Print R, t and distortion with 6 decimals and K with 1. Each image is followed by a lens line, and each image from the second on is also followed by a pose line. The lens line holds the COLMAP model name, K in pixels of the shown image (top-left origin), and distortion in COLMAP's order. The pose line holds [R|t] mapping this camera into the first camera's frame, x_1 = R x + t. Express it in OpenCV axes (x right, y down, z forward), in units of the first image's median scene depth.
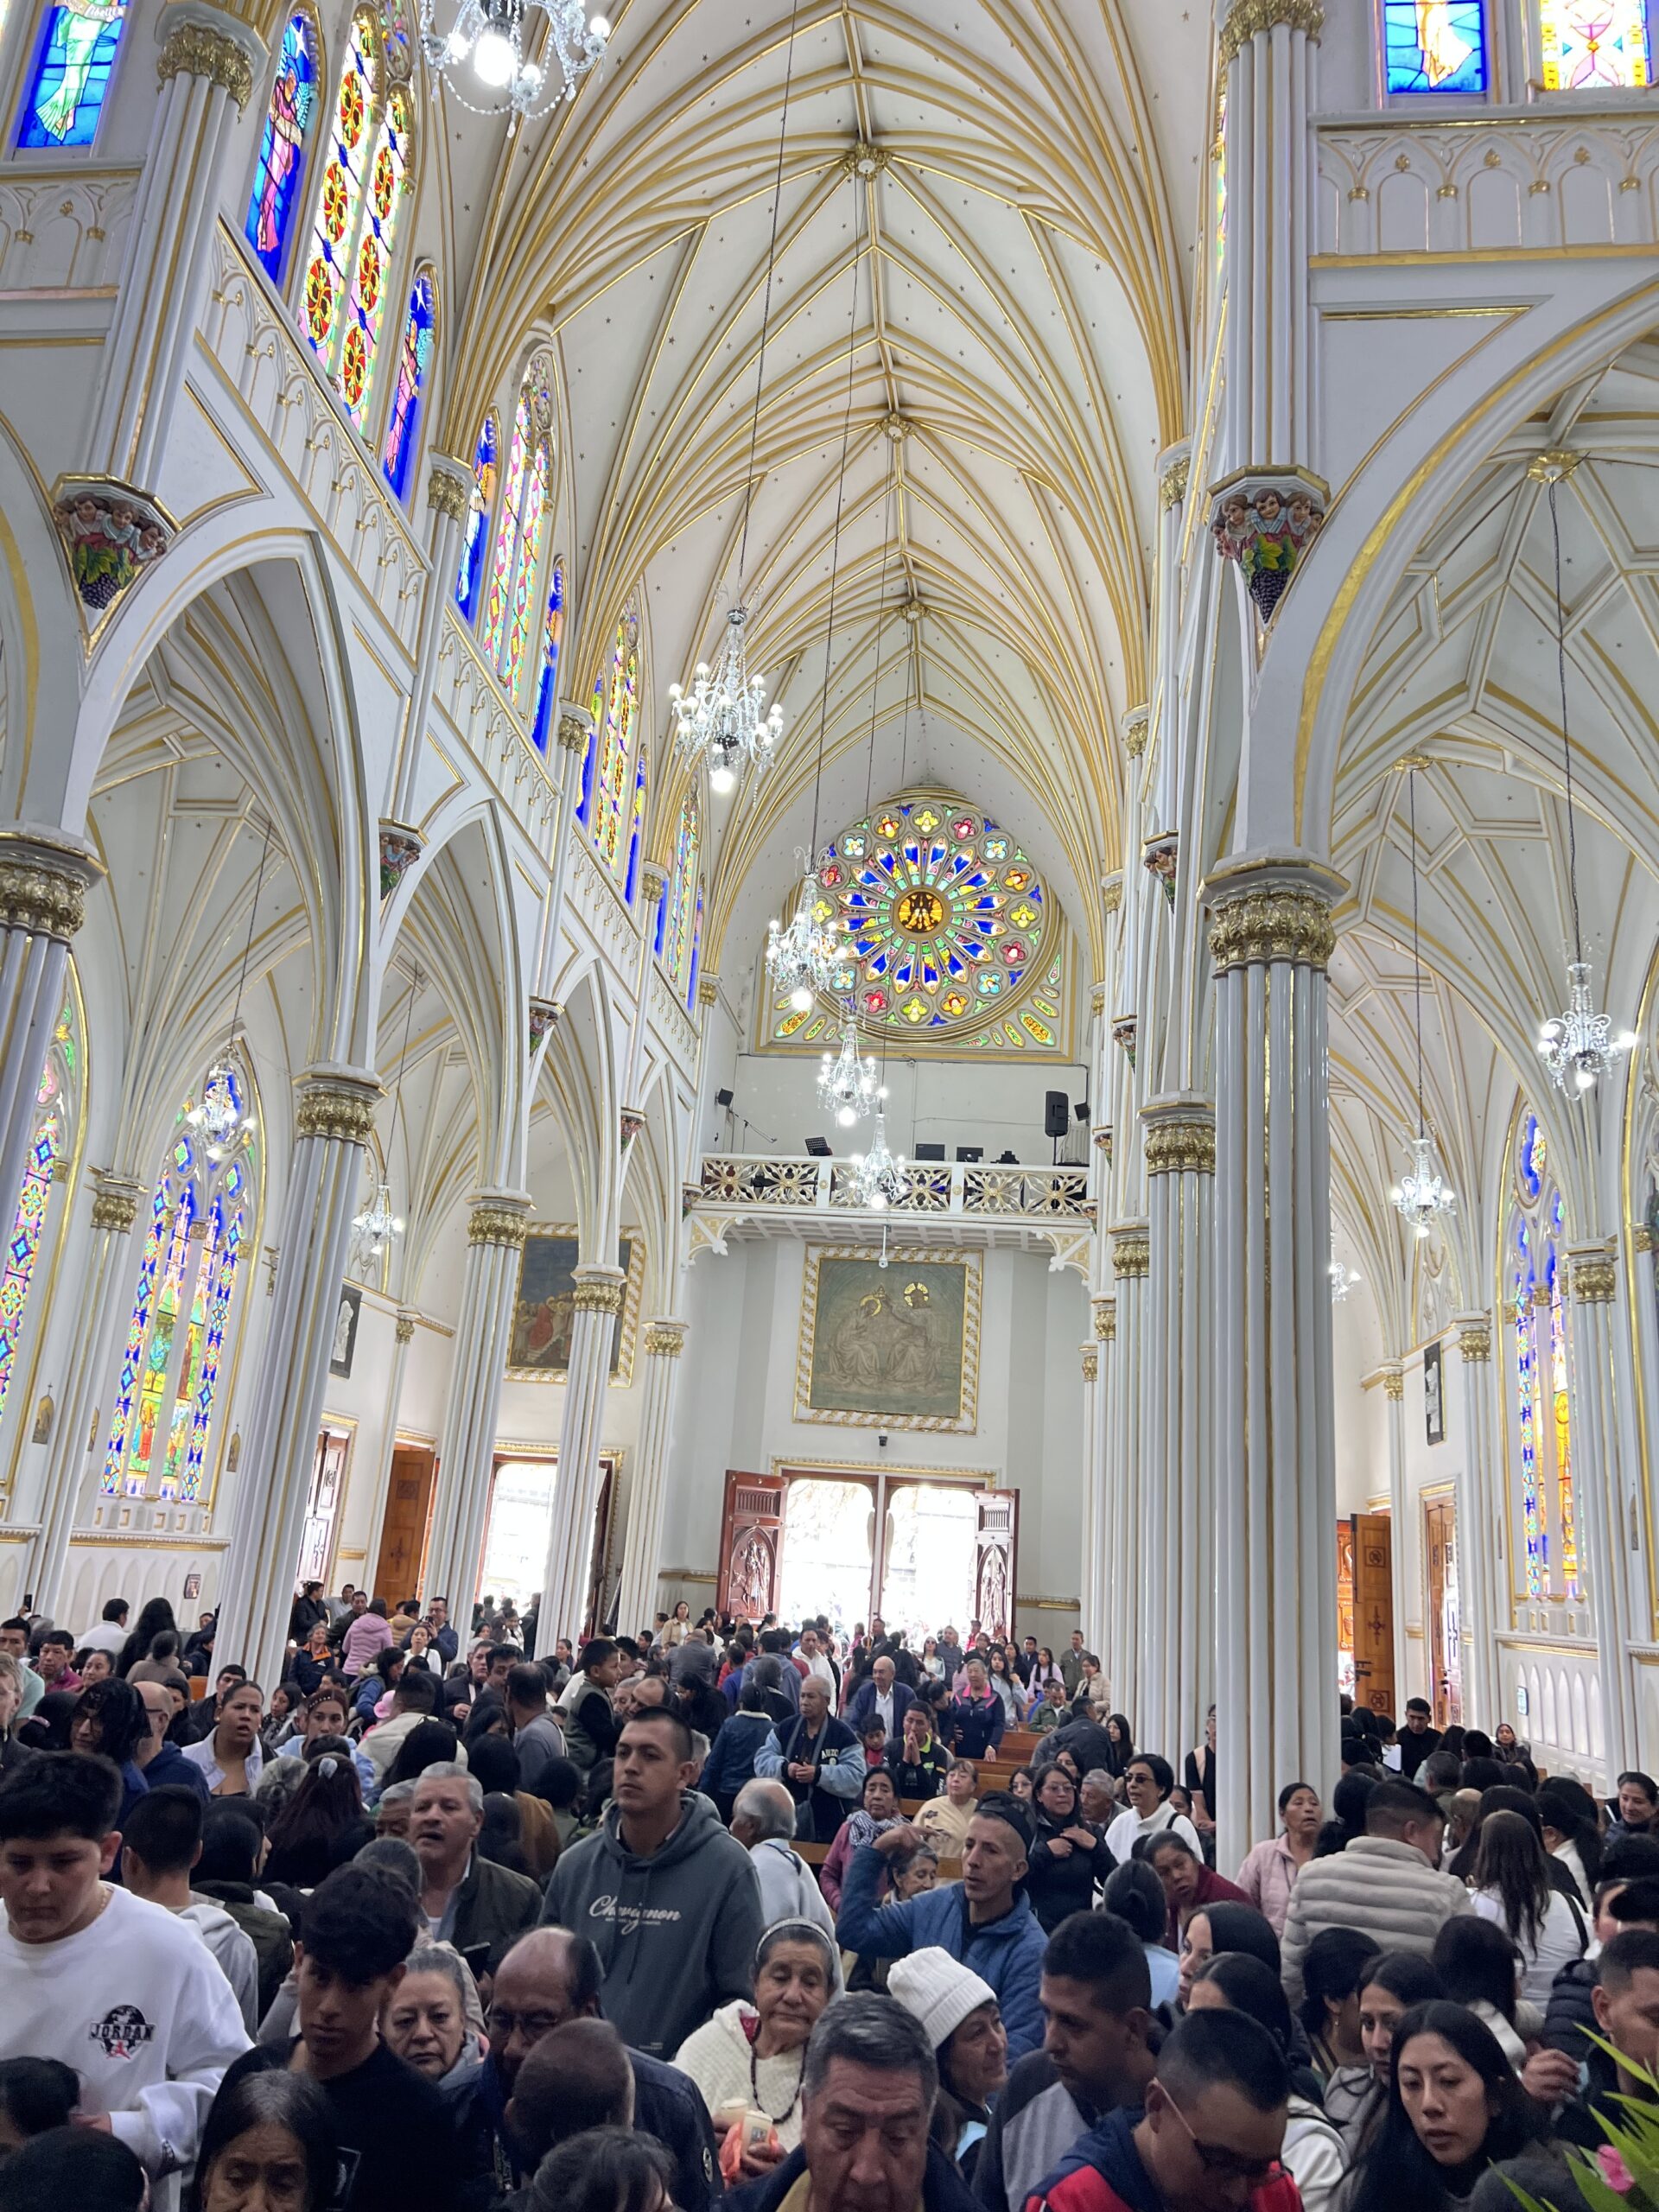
lens RADIAL K [[1671.9, 0, 834.1], [0, 1671.9, 1102.4], [0, 0, 1]] dist [0.069066, -0.072592]
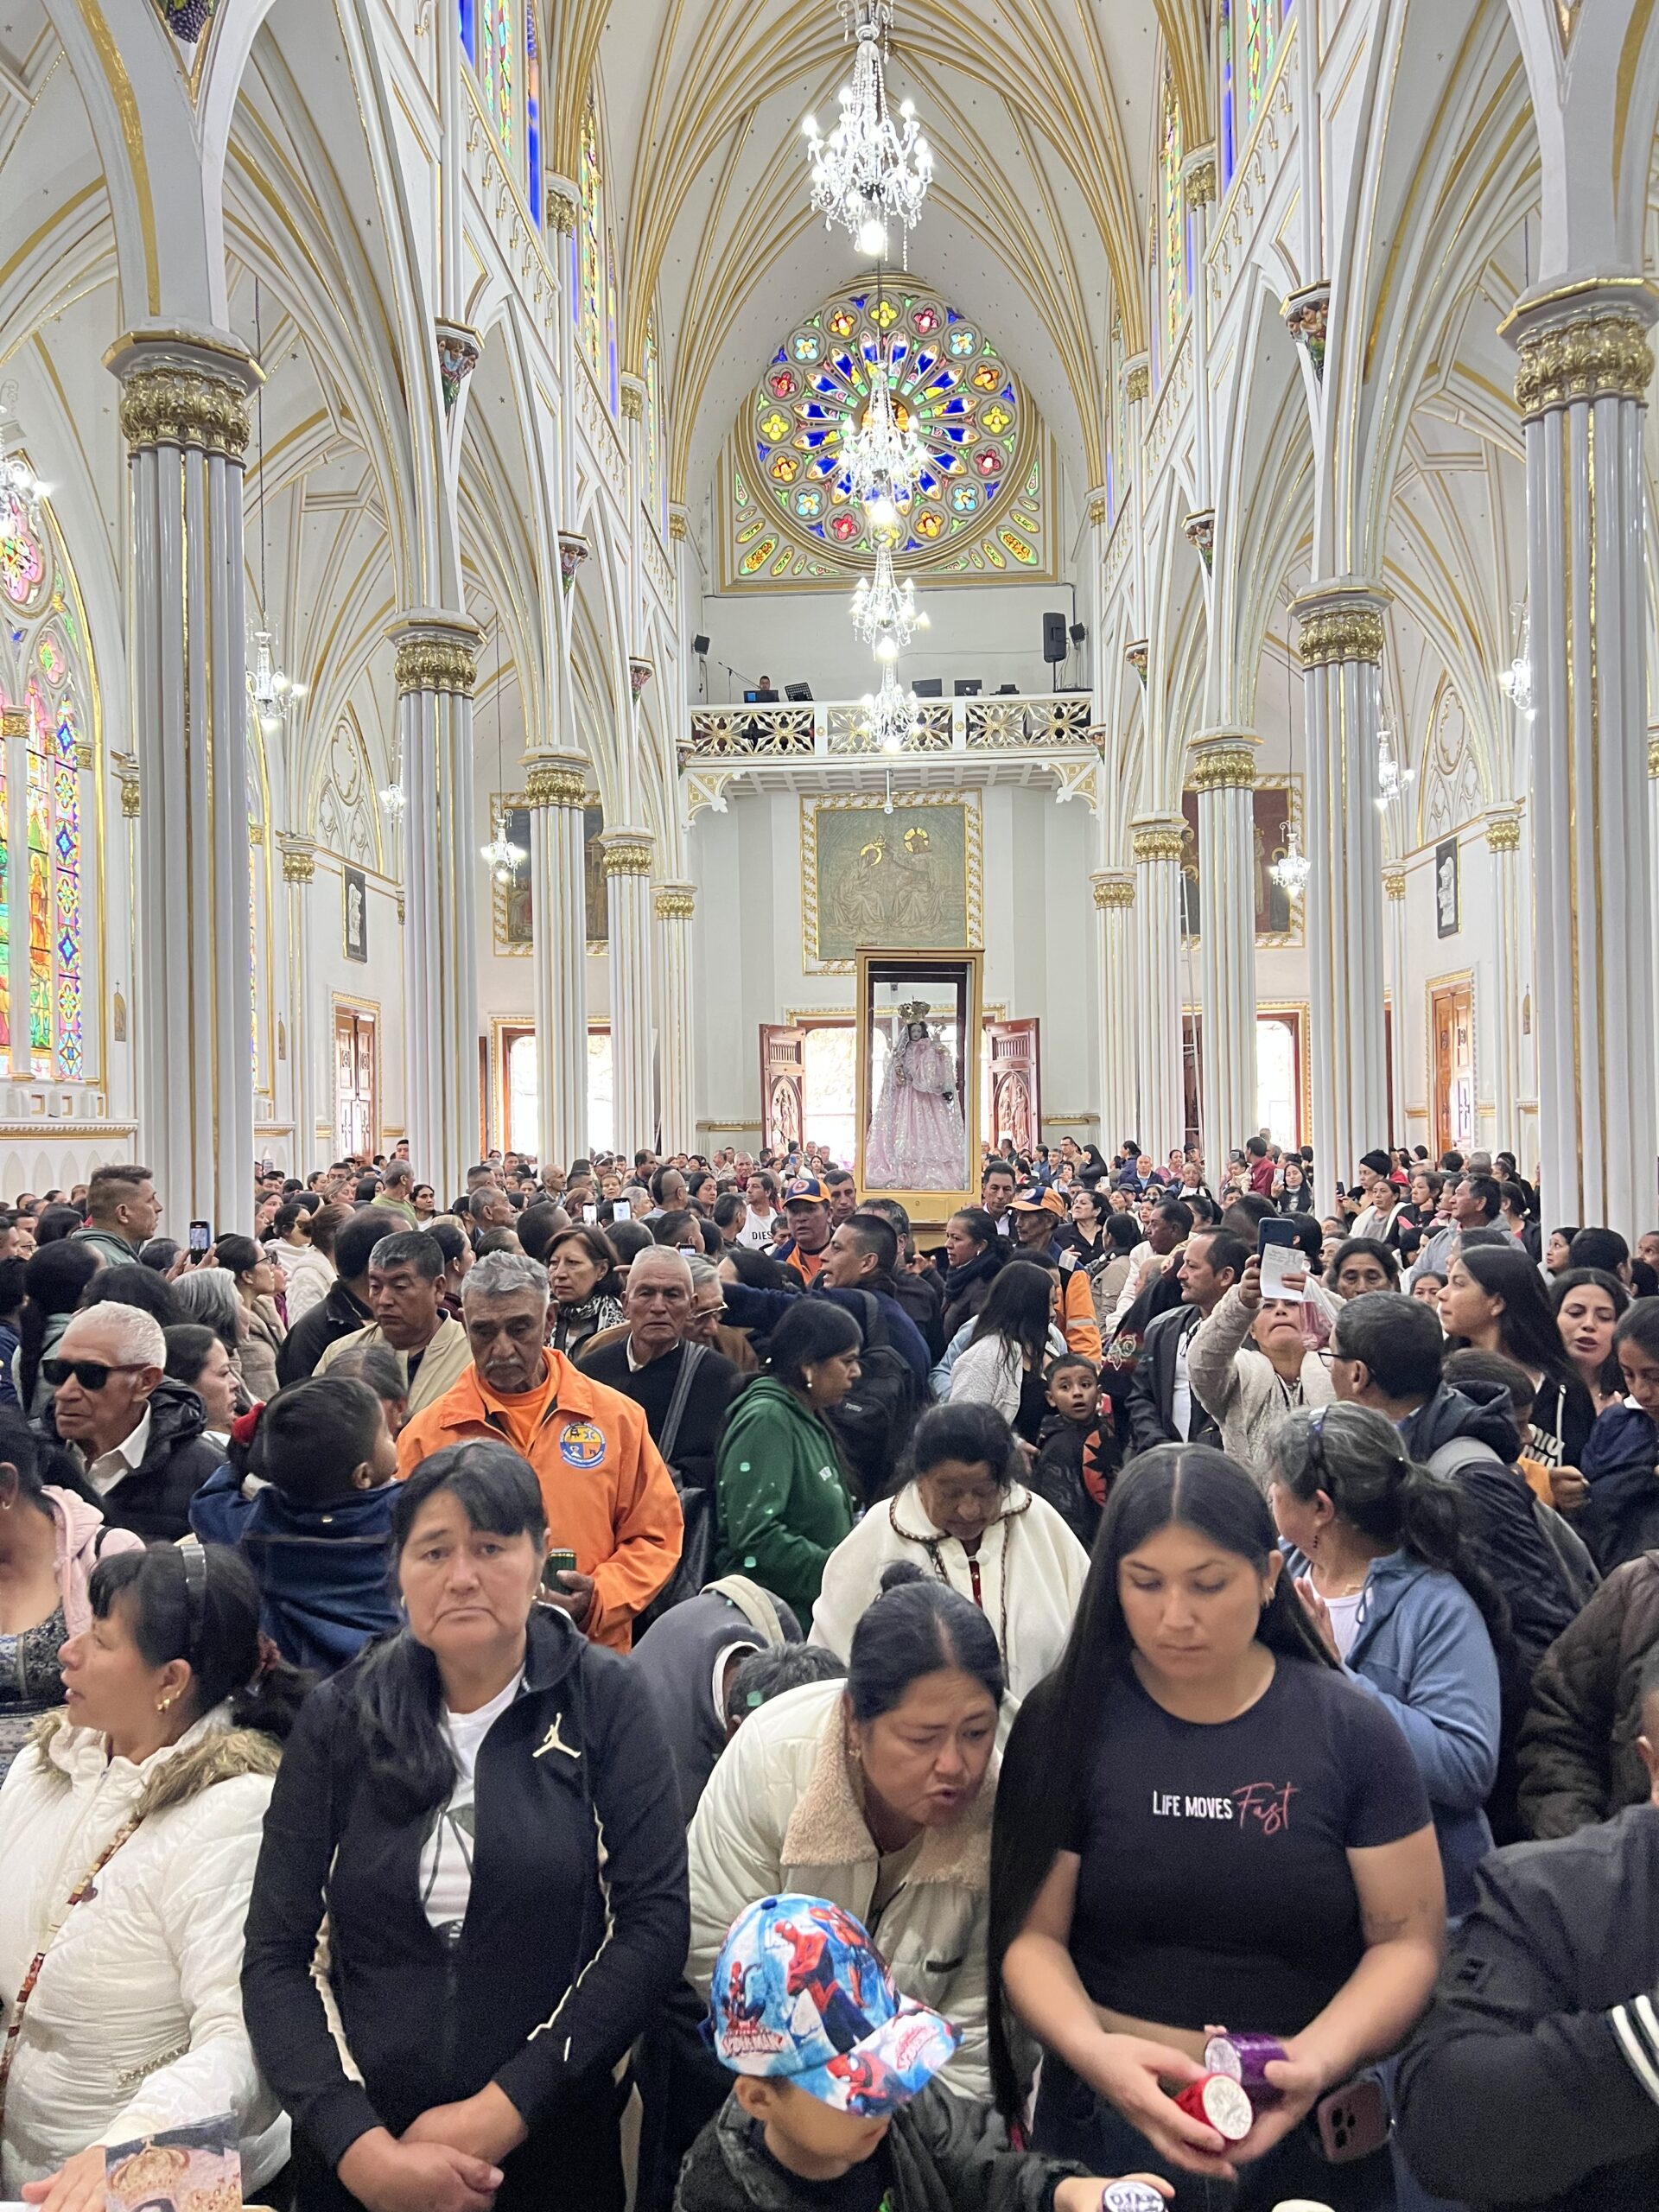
lens RADIAL K [[1671.9, 0, 794.2], [0, 1671.9, 1136.0], [0, 0, 1]] dist [0.069066, -0.072592]
pose [[0.993073, -0.088890, 0.076846, -0.118812], [0.065043, 0.960517, 0.270511, 0.010775], [-0.097857, -0.263639, 0.959645, 0.006511]]
